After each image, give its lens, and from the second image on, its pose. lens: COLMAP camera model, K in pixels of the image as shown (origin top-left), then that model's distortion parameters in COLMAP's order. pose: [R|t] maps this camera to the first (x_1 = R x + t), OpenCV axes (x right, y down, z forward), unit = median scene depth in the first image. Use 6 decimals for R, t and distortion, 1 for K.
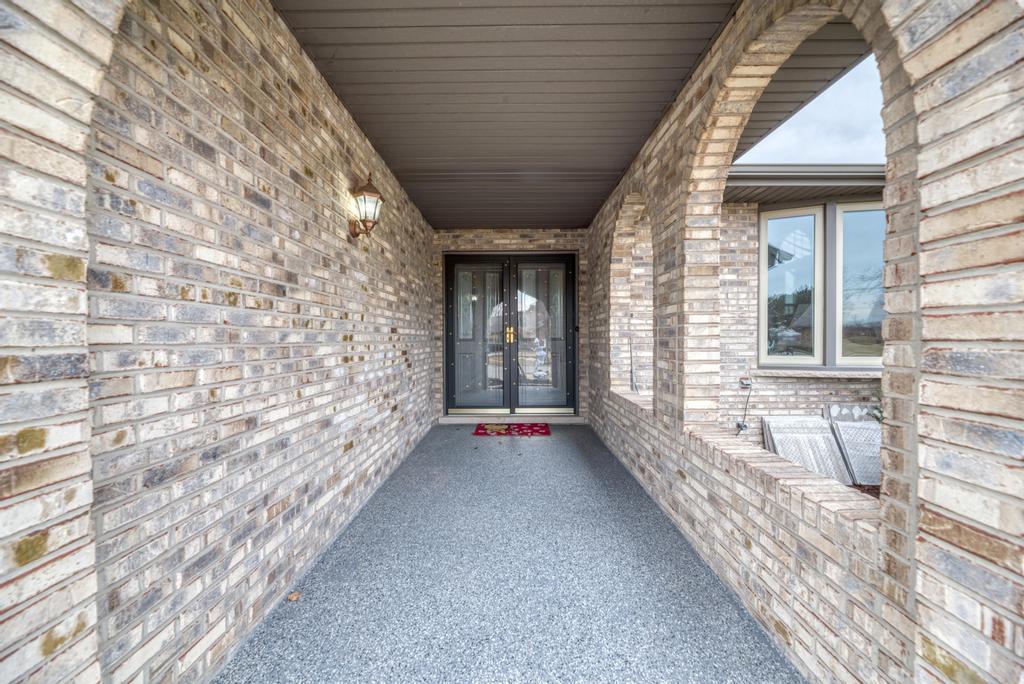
lens RADIAL K [[418.6, 0, 512.0], [0, 418.6, 342.0], [0, 0, 1]] dist [0.002066, -0.005112]
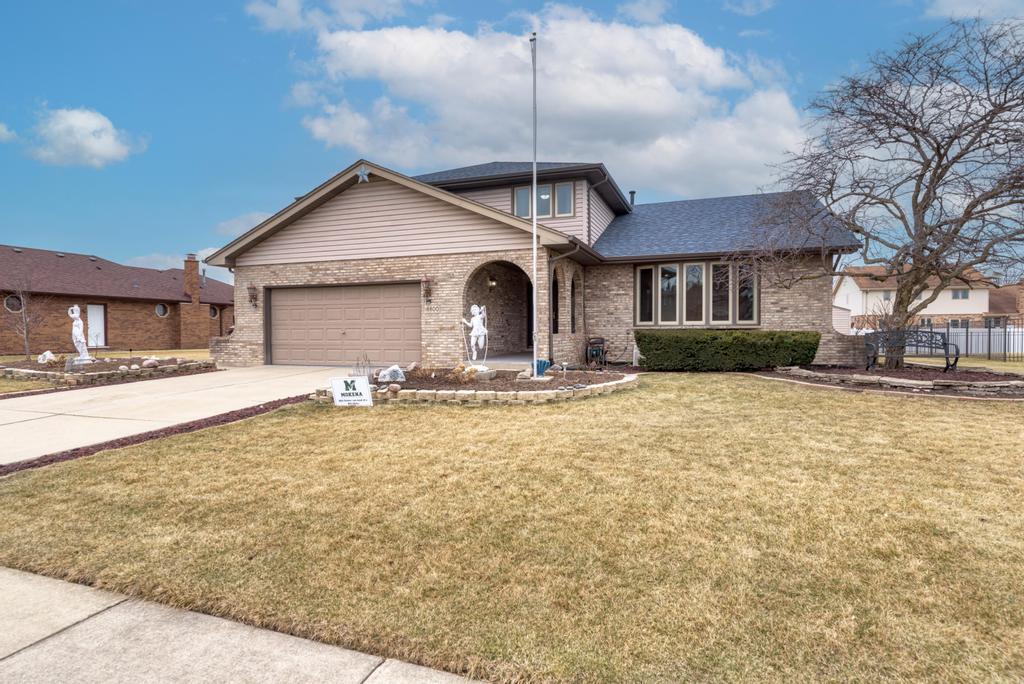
lens RADIAL K [[546.9, 0, 512.0], [0, 546.9, 342.0], [0, 0, 1]] dist [0.000983, 0.000293]
pose [[0.939550, 0.008314, -0.342310, 0.875370], [-0.005400, 0.999941, 0.009465, 0.110743], [0.342368, -0.007044, 0.939540, -2.097491]]
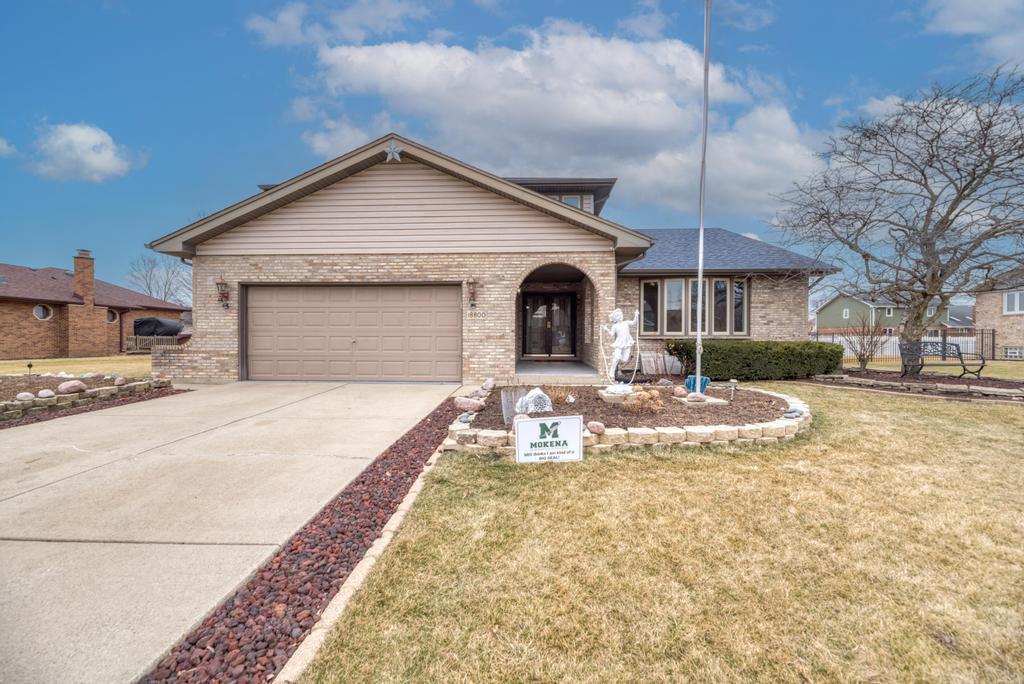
lens RADIAL K [[418.6, 0, 512.0], [0, 418.6, 342.0], [0, 0, 1]] dist [0.002066, -0.005112]
pose [[0.998970, 0.007873, -0.044690, -0.115395], [-0.008047, 0.999961, -0.003732, 0.099589], [0.044659, 0.004088, 0.998994, -1.538204]]
